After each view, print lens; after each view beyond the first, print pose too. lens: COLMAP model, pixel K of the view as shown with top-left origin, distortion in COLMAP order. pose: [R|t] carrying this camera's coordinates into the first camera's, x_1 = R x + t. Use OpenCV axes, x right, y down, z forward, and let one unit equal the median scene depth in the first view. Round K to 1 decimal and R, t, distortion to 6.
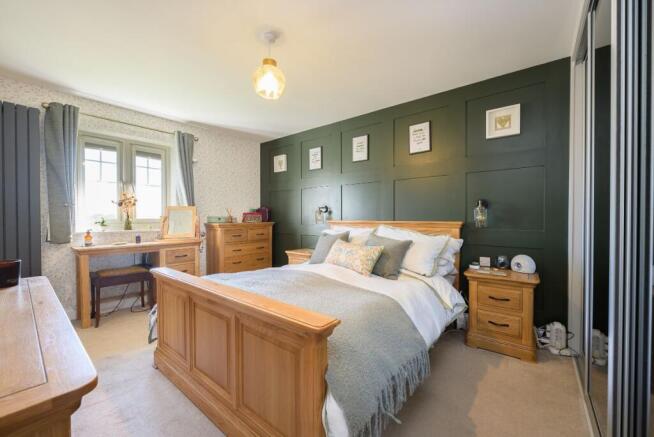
lens RADIAL K [[259.0, 0, 327.8], [0, 259.0, 220.1], [0, 0, 1]] dist [-0.007487, 0.000258]
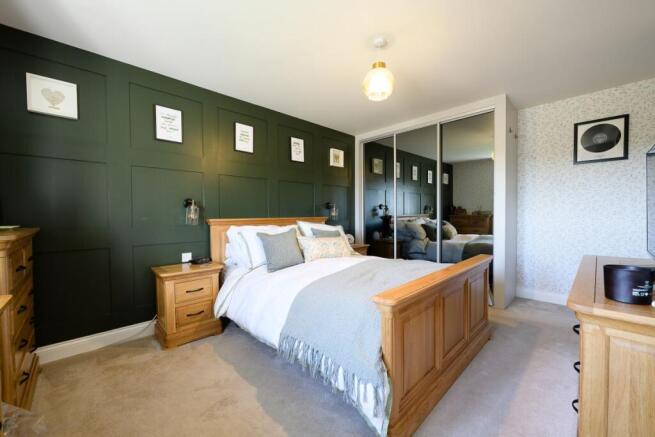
lens RADIAL K [[259.4, 0, 328.3], [0, 259.4, 220.1], [0, 0, 1]] dist [-0.007487, 0.000258]
pose [[0.124655, -0.018474, 0.992028, -0.729034], [0.020075, 0.999669, 0.016093, -0.000765], [-0.991997, 0.017909, 0.124985, 0.599641]]
